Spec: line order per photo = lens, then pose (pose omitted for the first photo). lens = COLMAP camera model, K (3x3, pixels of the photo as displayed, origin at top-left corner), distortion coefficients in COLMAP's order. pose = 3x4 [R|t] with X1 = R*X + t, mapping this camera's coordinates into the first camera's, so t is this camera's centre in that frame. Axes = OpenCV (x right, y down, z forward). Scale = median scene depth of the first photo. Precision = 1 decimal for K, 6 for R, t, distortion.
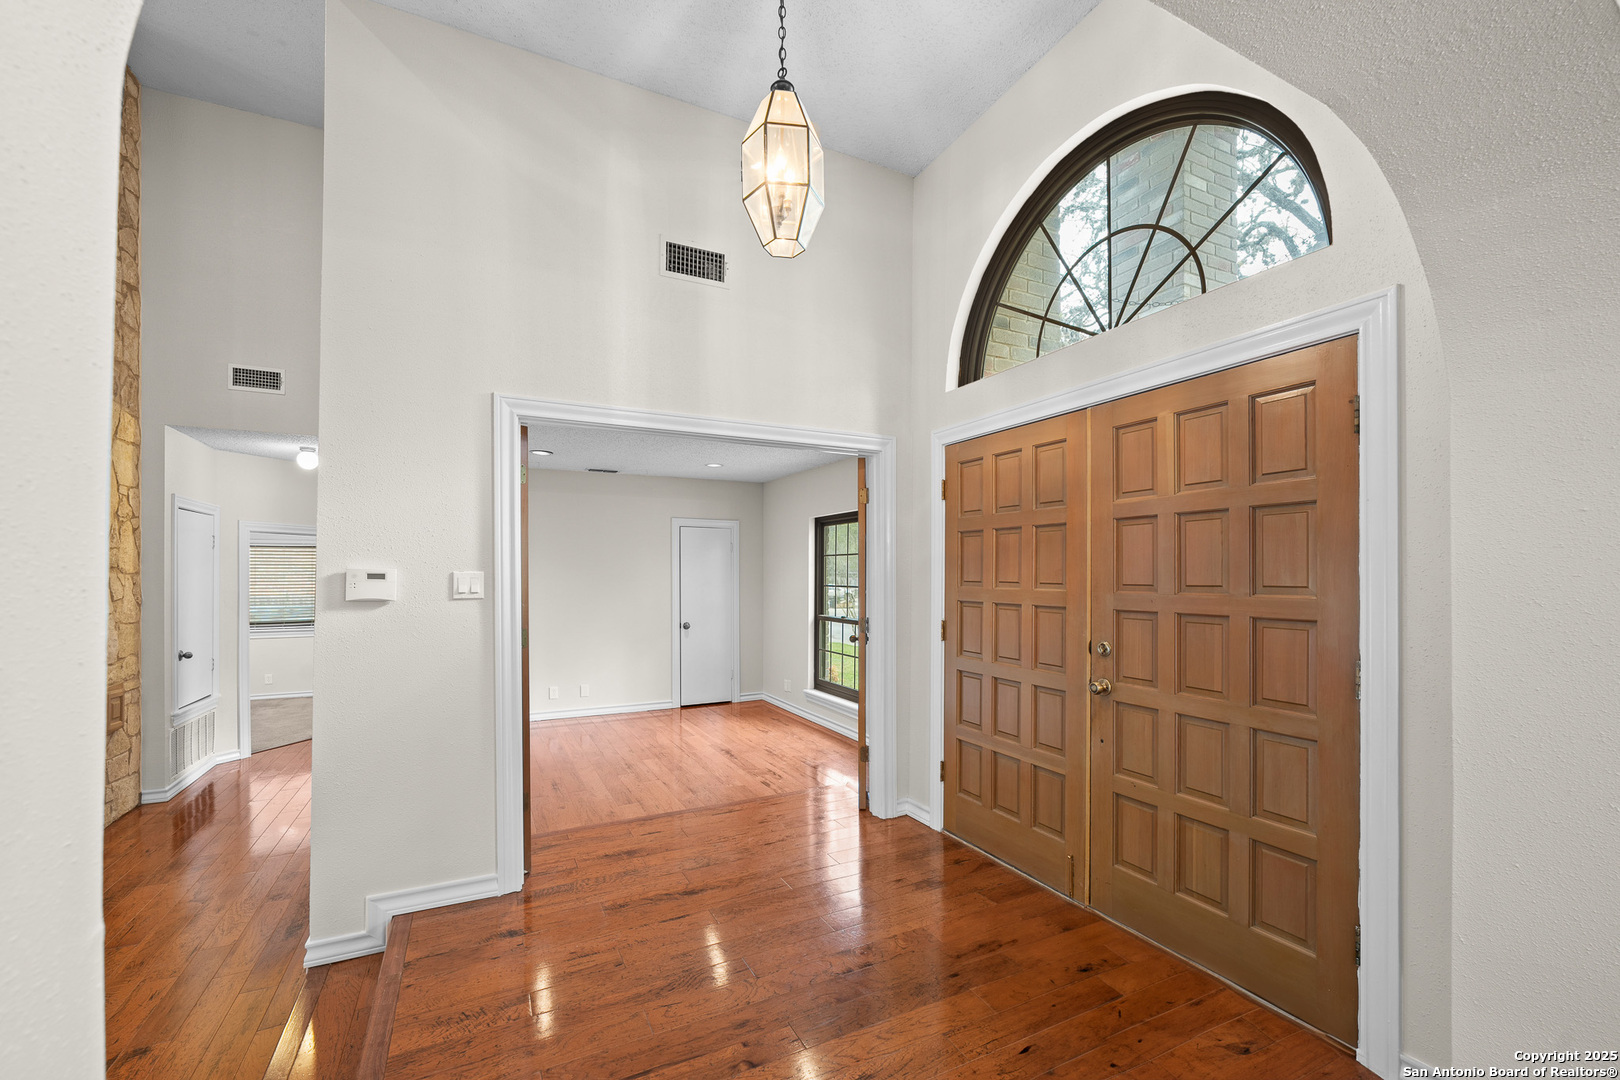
lens RADIAL K [[664.8, 0, 805.4], [0, 664.8, 570.5], [0, 0, 1]] dist [-0.015764, 0.004614]
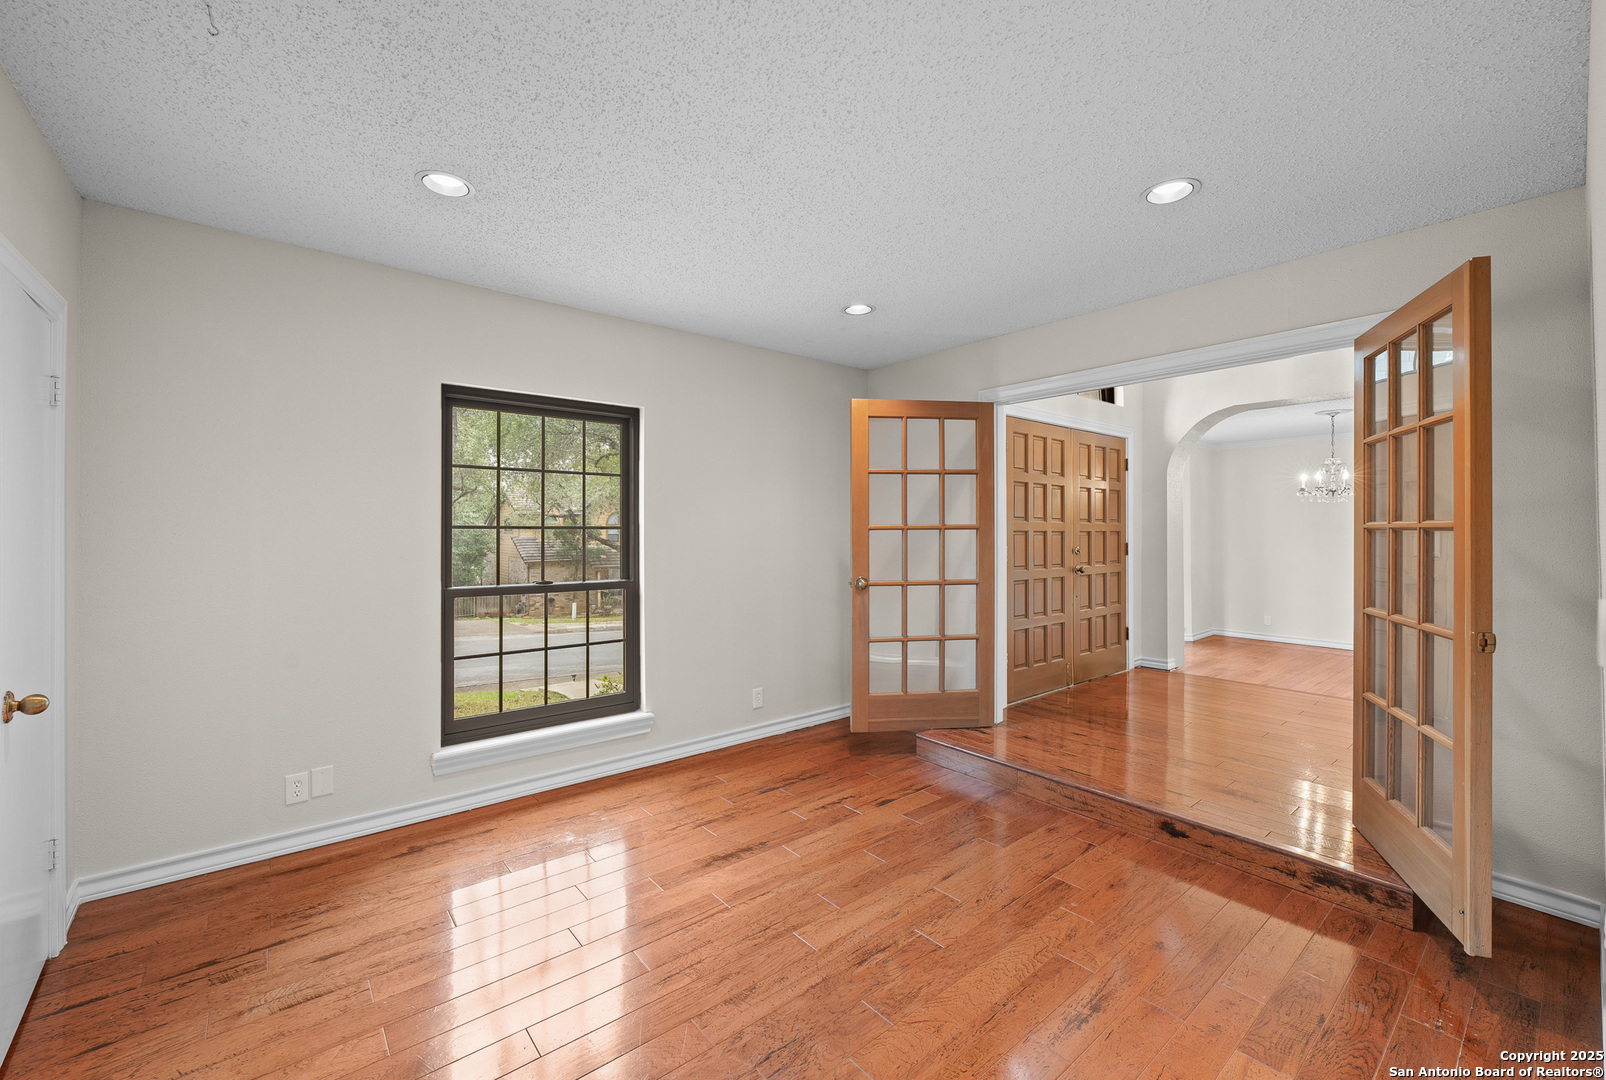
lens RADIAL K [[659.0, 0, 792.3], [0, 659.0, 532.5], [0, 0, 1]] dist [-0.015764, 0.004614]
pose [[-0.222051, -0.005728, 0.975018, -0.500715], [-0.006452, 0.999969, 0.004405, 0.022667], [-0.975014, -0.005313, -0.222081, 0.873827]]
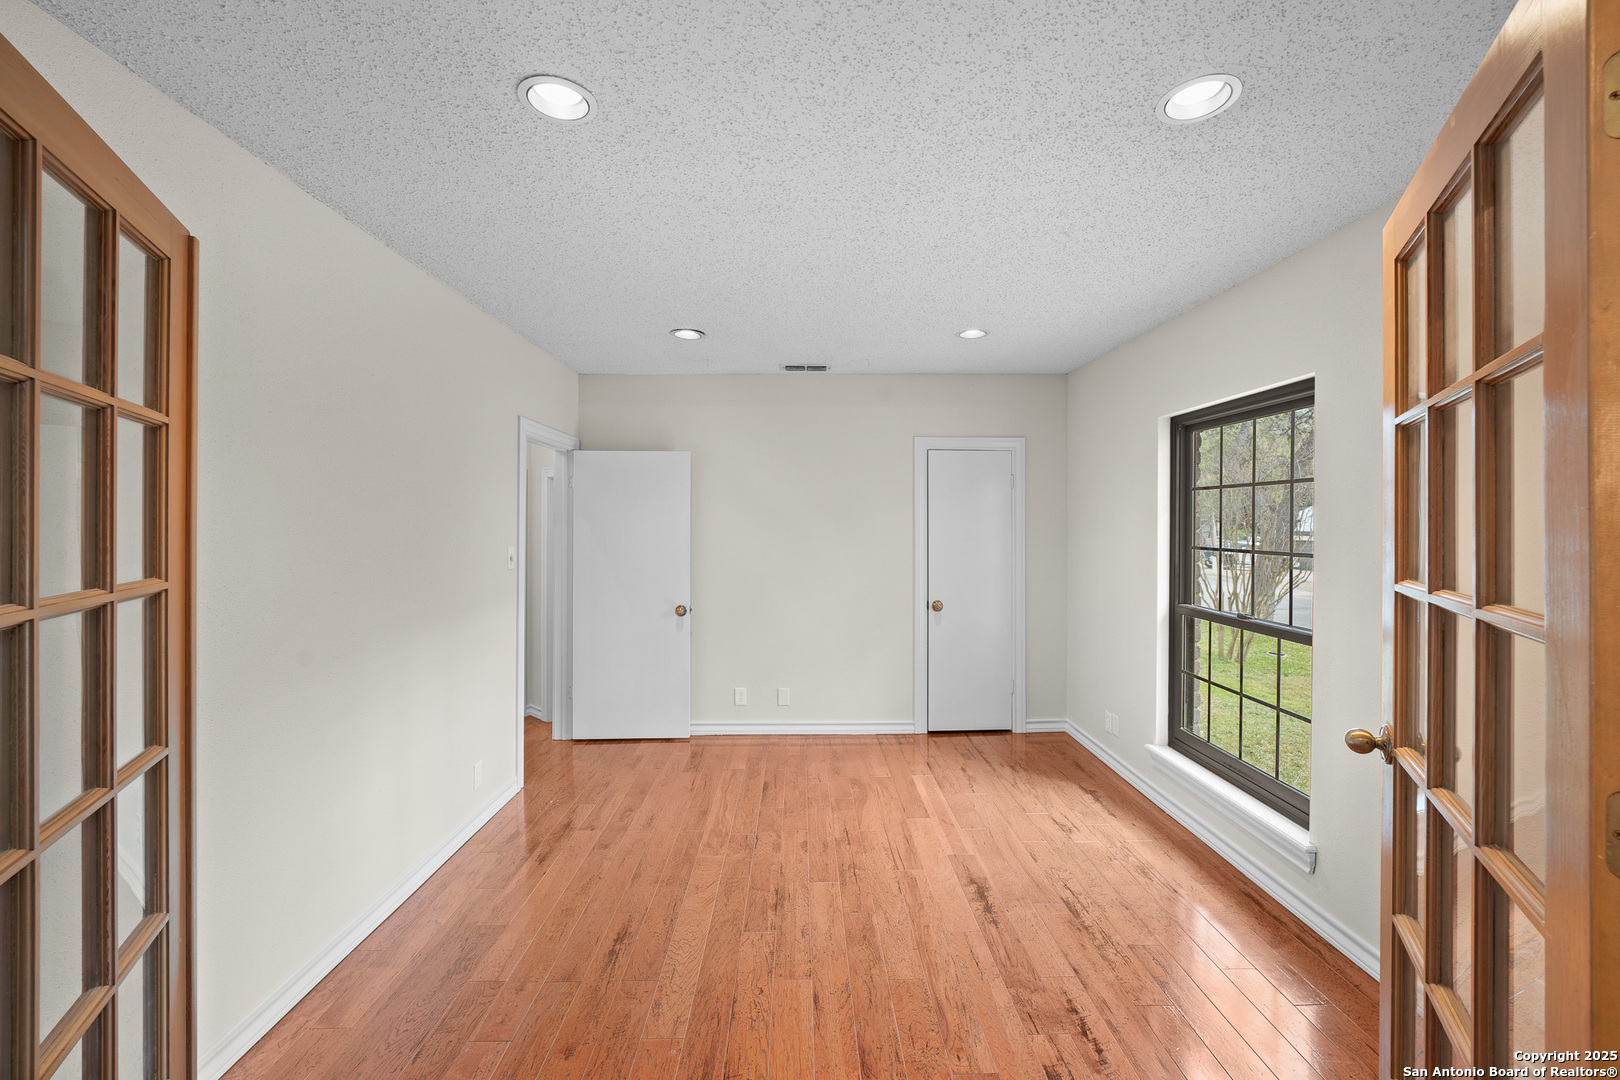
lens RADIAL K [[664.8, 0, 810.5], [0, 664.8, 520.4], [0, 0, 1]] dist [-0.015764, 0.004614]
pose [[0.902627, 0.000210, -0.430424, -0.017514], [0.002145, 0.999985, 0.004985, -0.001610], [0.430419, -0.005423, 0.902613, 0.420046]]
